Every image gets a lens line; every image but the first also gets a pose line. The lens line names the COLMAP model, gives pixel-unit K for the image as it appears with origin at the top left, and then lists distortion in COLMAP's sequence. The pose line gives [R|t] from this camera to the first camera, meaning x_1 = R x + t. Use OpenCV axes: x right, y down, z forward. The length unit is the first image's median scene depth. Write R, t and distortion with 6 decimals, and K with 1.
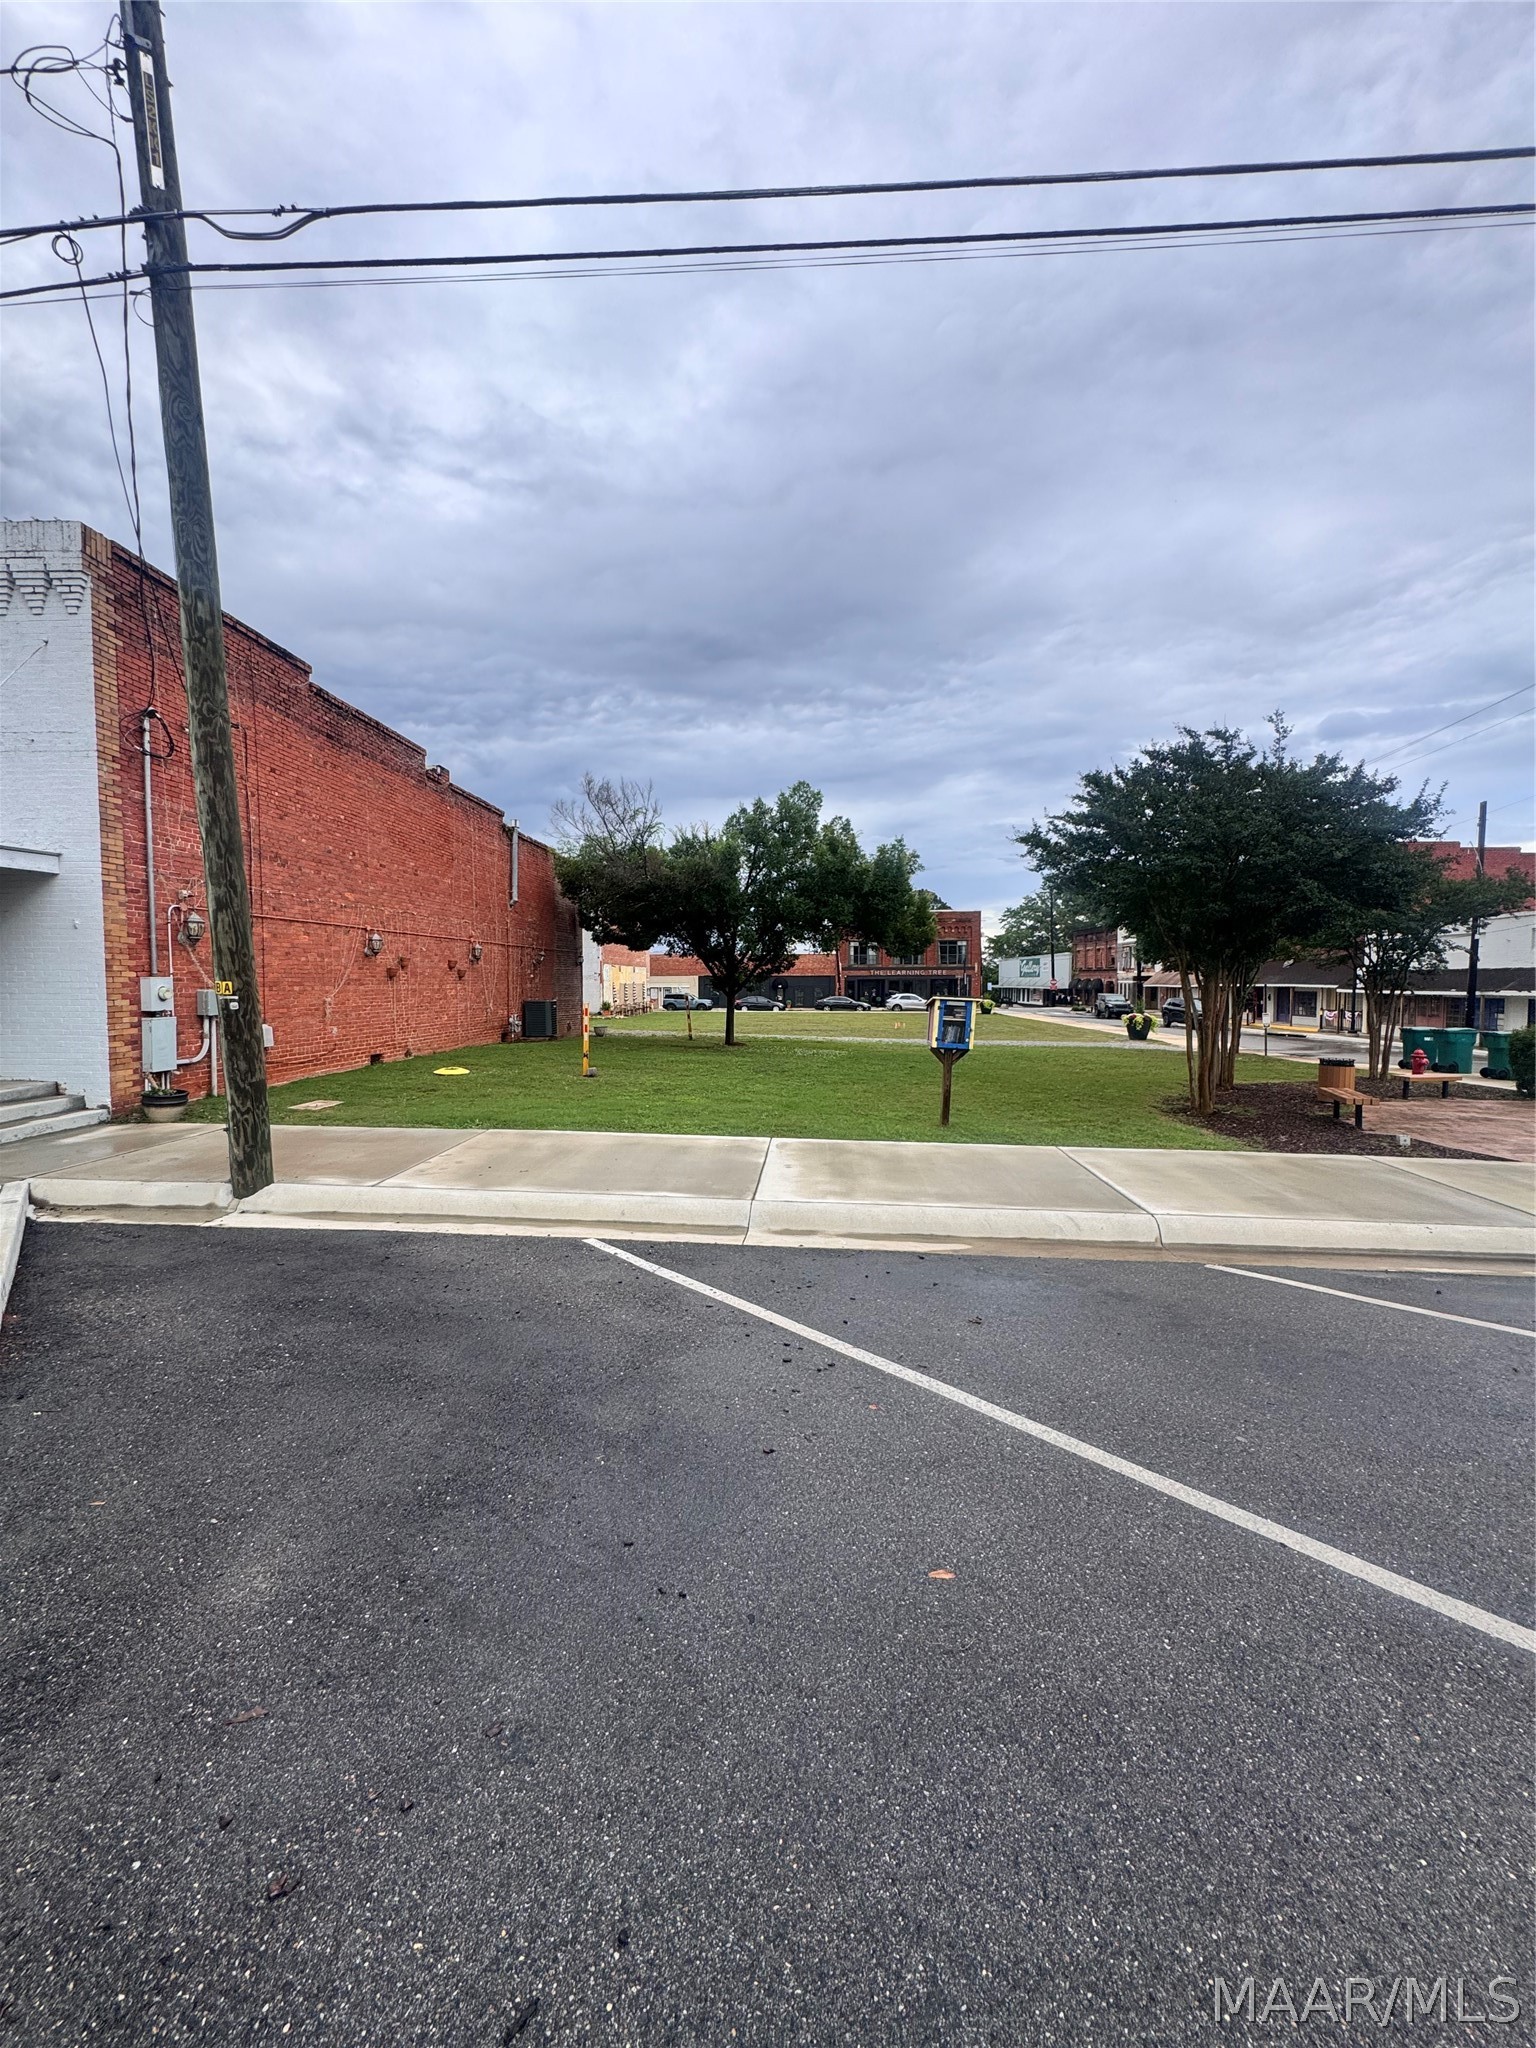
lens RADIAL K [[819.9, 0, 768.0], [0, 819.9, 1024.0], [0, 0, 1]] dist [0.002351, 0.000754]
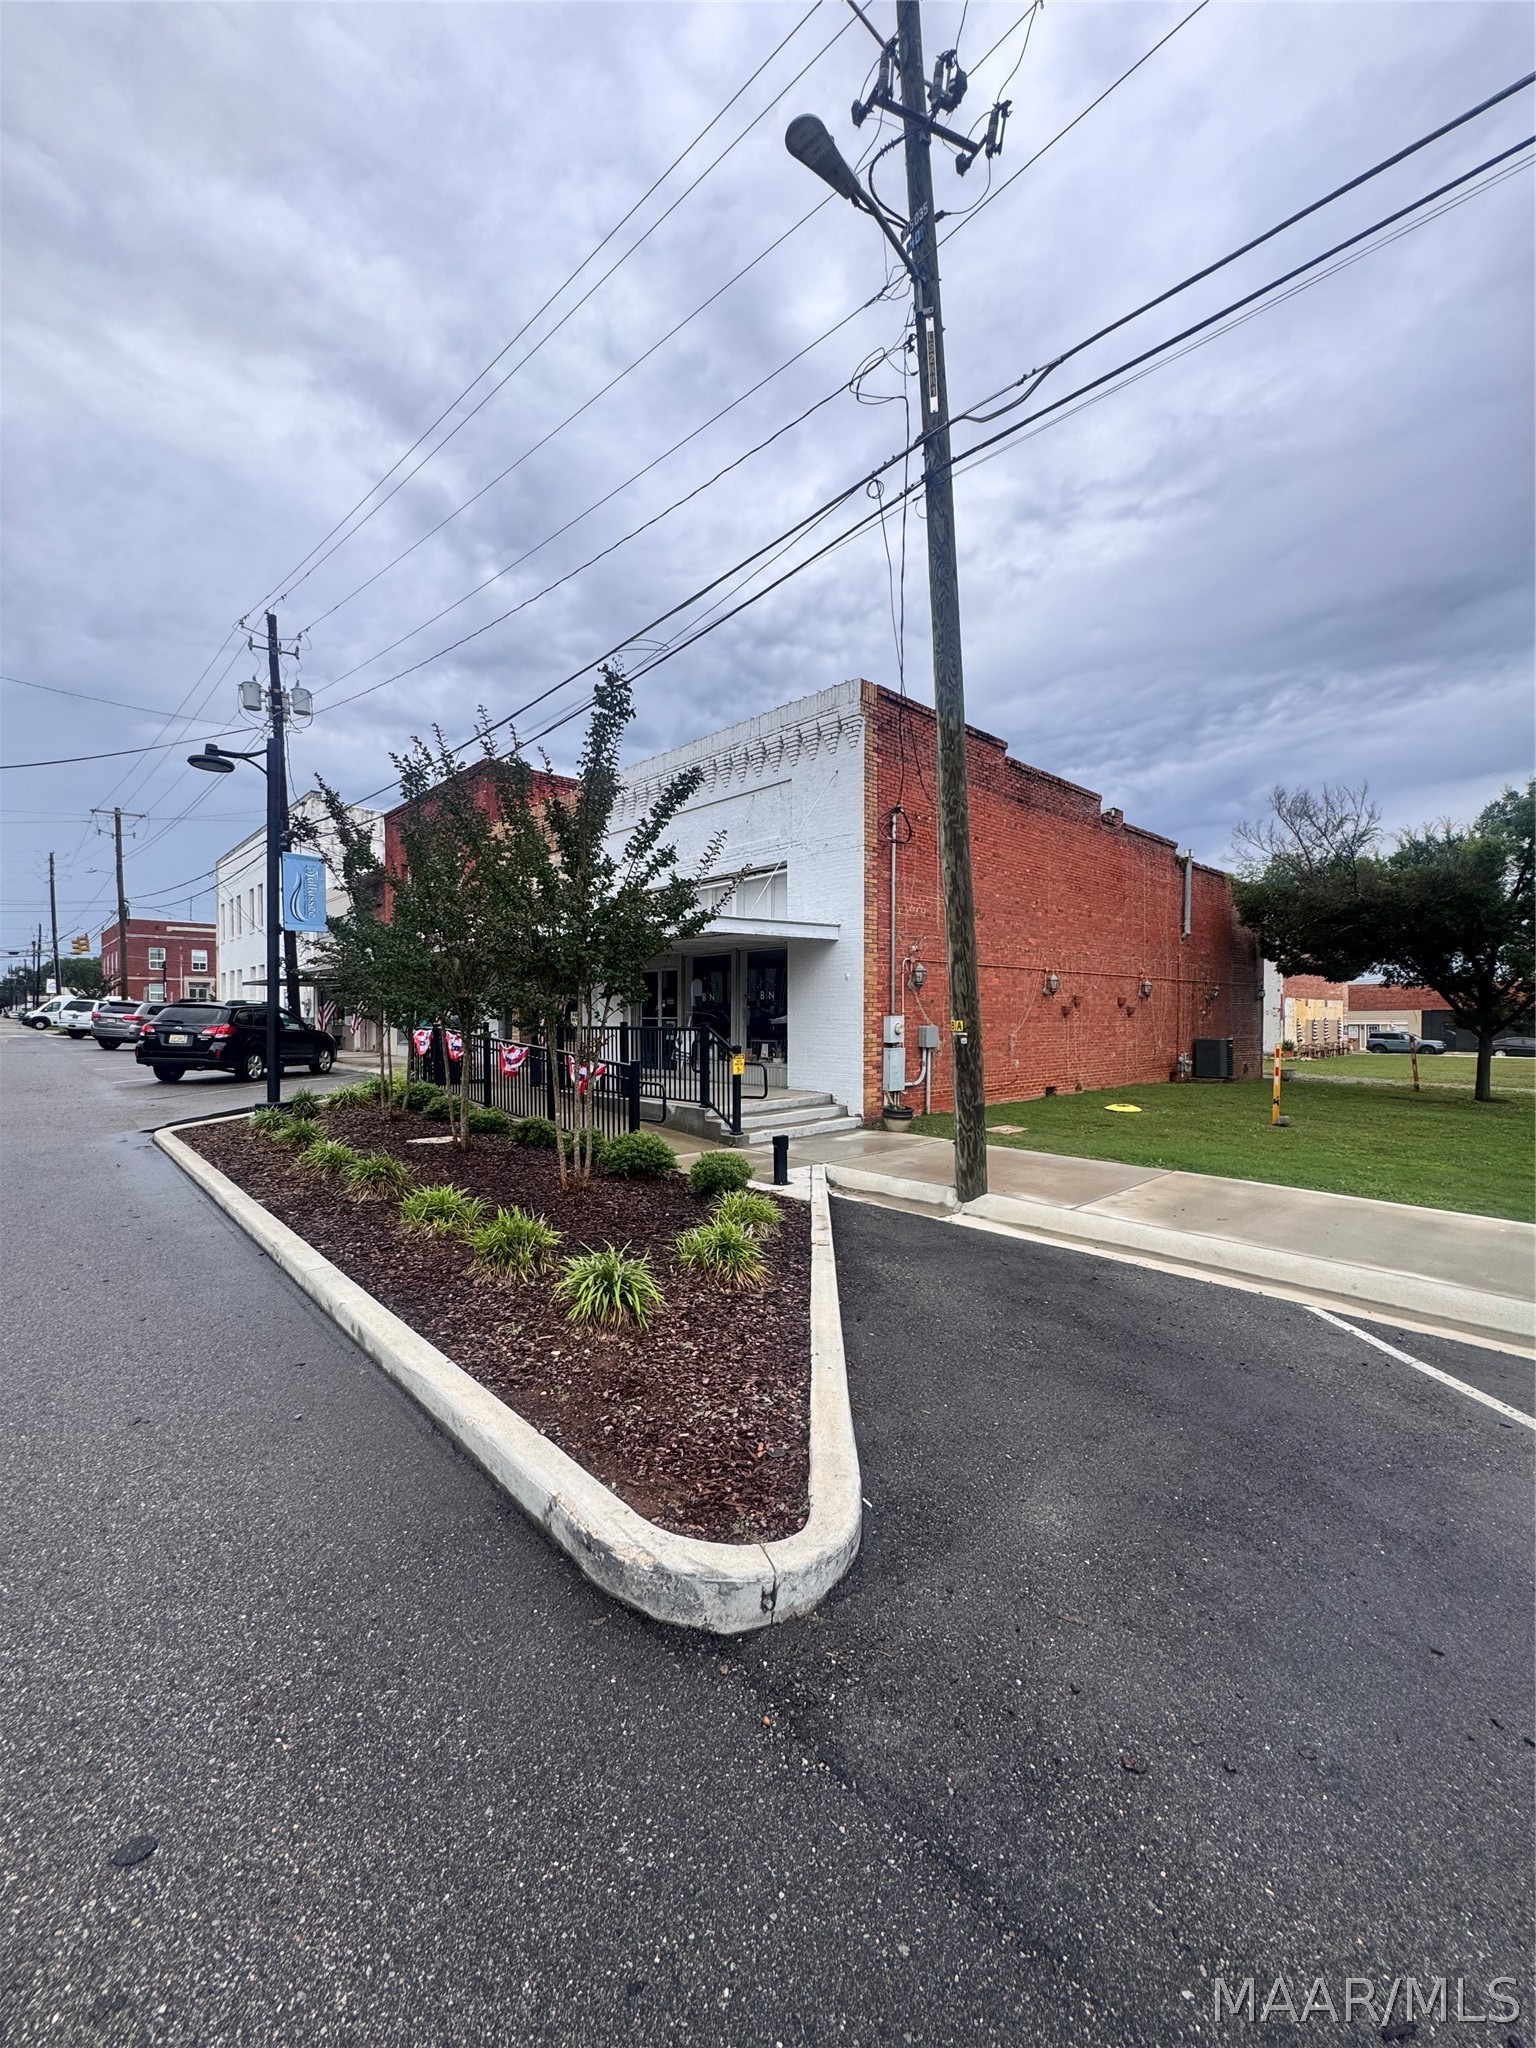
lens RADIAL K [[819.9, 0, 768.0], [0, 819.9, 1024.0], [0, 0, 1]] dist [0.002351, 0.000754]
pose [[0.729247, 0.005555, -0.684228, -0.023414], [-0.035102, 0.998954, -0.029302, -0.000934], [0.683350, 0.045386, 0.728679, -0.049557]]
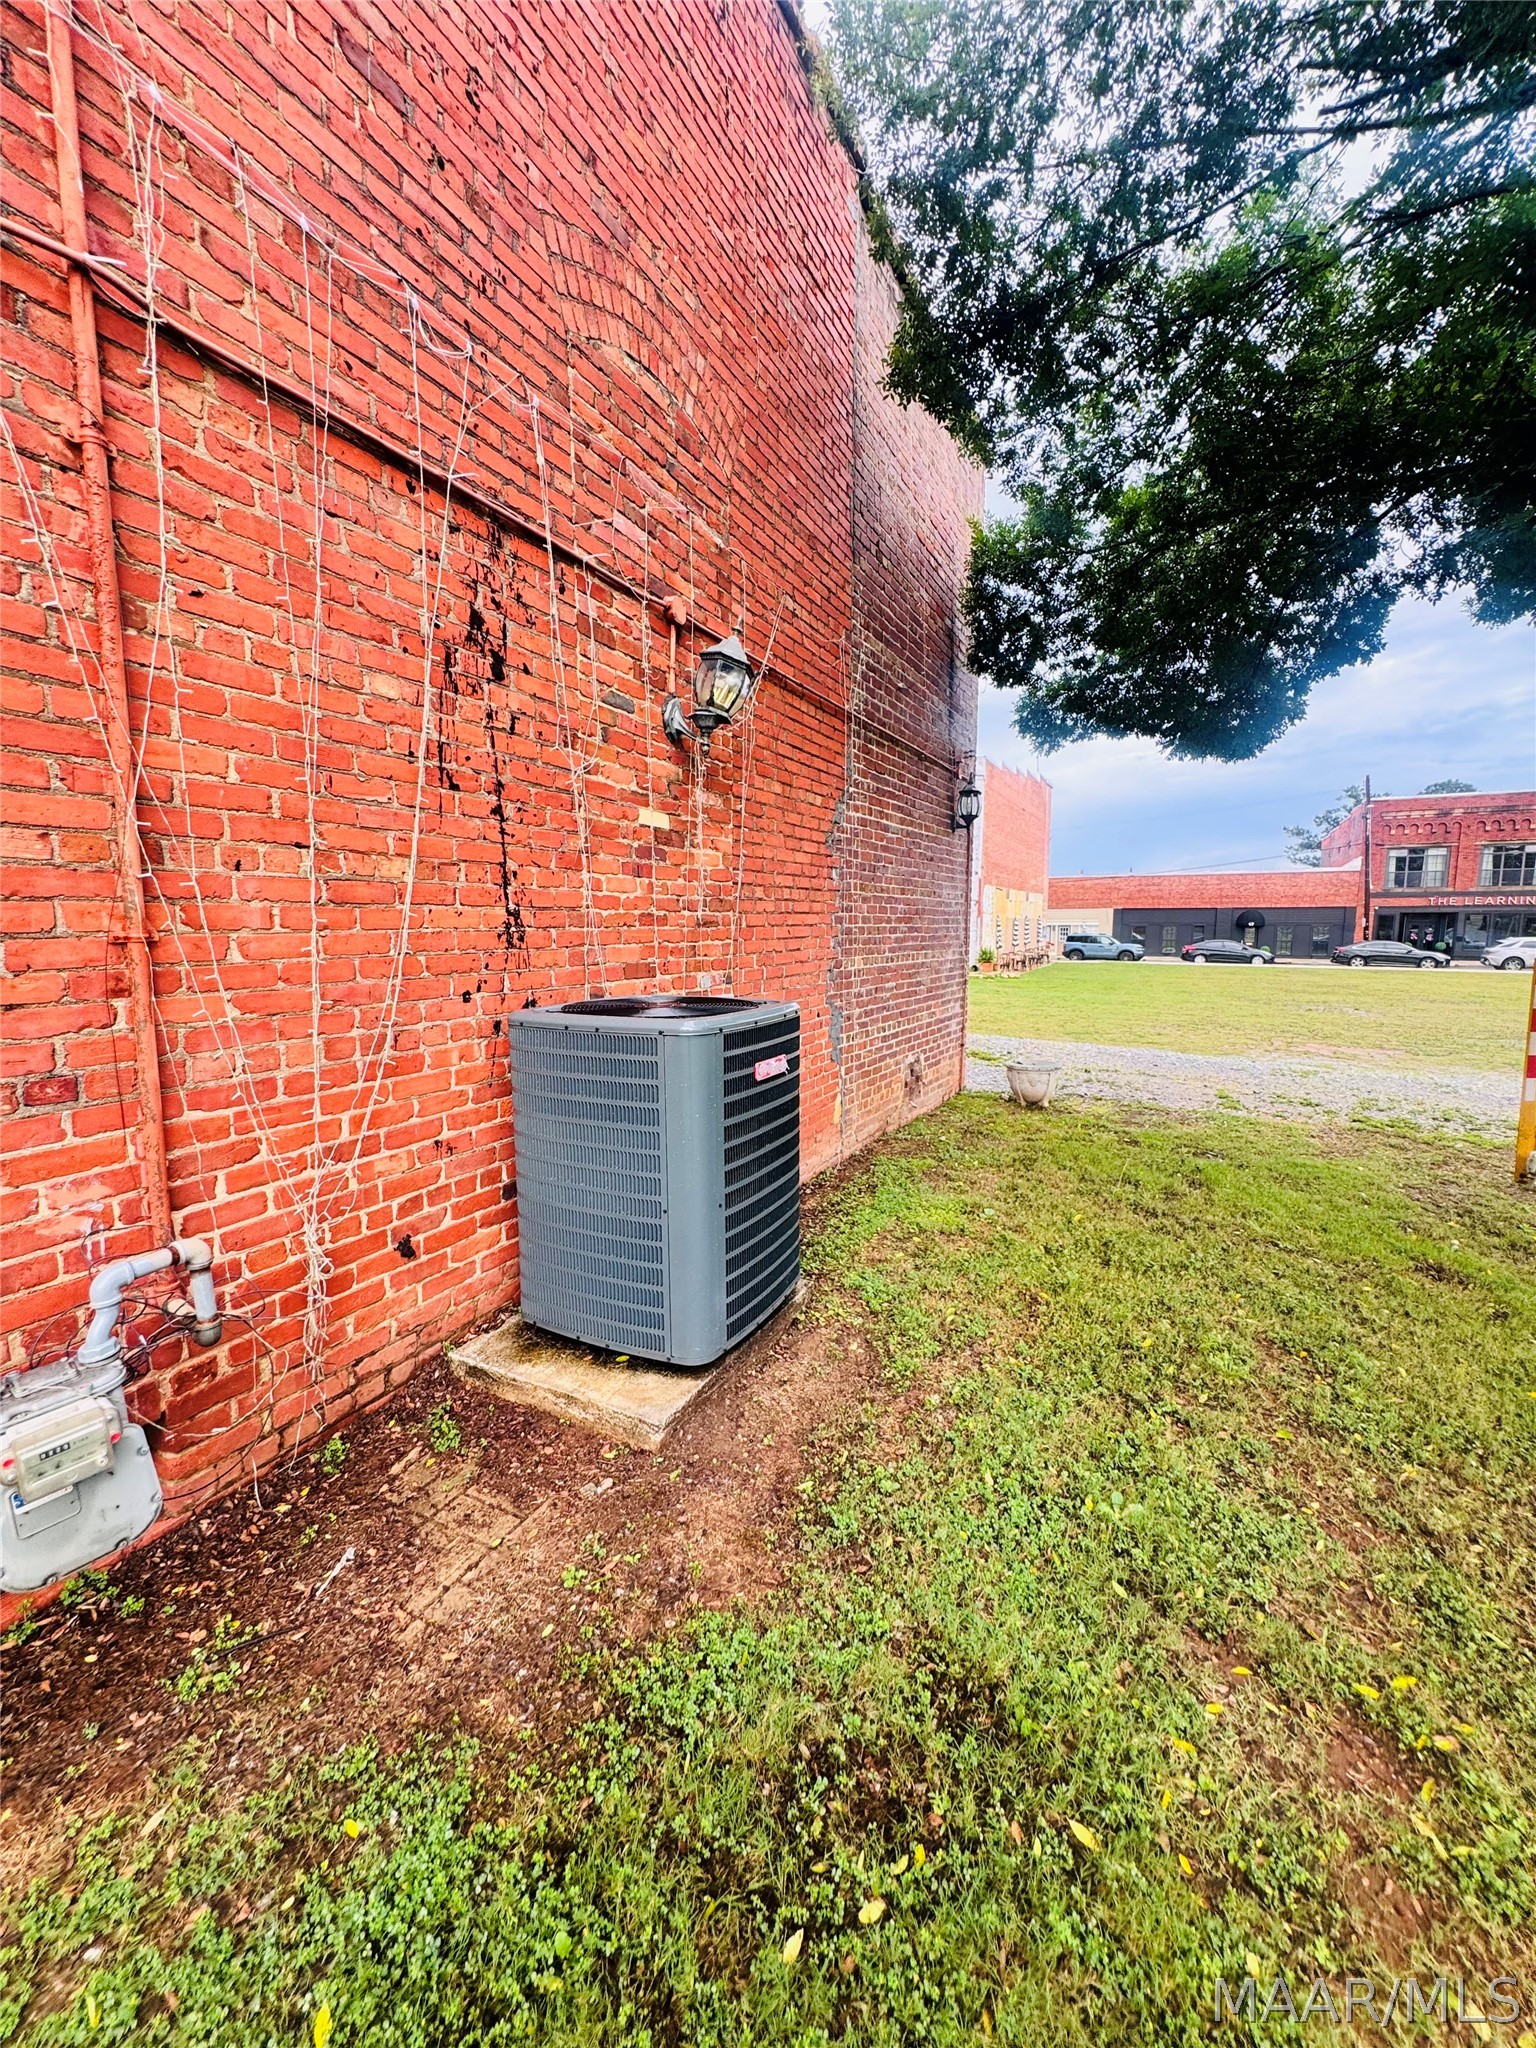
lens RADIAL K [[819.9, 0, 768.0], [0, 819.9, 1024.0], [0, 0, 1]] dist [0.002351, 0.000754]
pose [[0.912479, 0.053020, -0.405673, -0.556352], [-0.023505, 0.996723, 0.077400, -0.079804], [0.408447, -0.061090, 0.910735, 2.295466]]
